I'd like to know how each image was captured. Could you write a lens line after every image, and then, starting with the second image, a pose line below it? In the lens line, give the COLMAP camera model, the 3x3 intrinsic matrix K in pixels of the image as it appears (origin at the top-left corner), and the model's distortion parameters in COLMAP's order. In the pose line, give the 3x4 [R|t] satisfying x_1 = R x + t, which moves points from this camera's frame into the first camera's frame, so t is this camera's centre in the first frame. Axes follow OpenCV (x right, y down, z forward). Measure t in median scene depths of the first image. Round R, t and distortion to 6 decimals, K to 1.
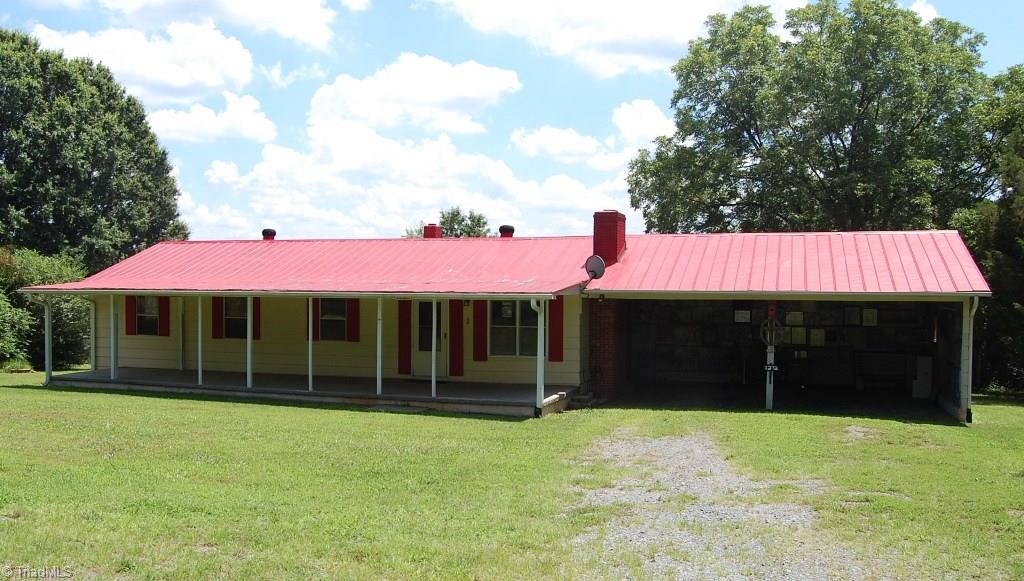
lens RADIAL K [[963.0, 0, 510.6], [0, 963.0, 289.3], [0, 0, 1]] dist [-0.101943, 0.000000]
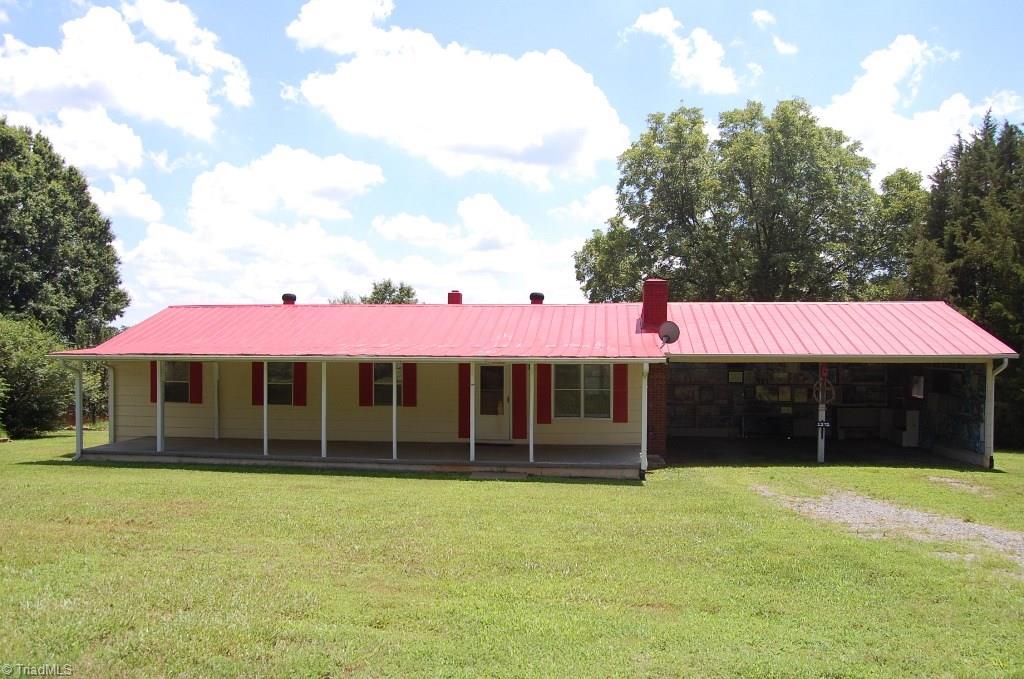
lens RADIAL K [[798.4, 0, 509.1], [0, 798.4, 336.7], [0, 0, 1]] dist [-0.098284, 0.035042]
pose [[0.977690, 0.001872, 0.210046, -0.156894], [0.002602, 0.999776, -0.021021, -0.000294], [-0.210038, 0.021099, 0.977466, 0.111181]]
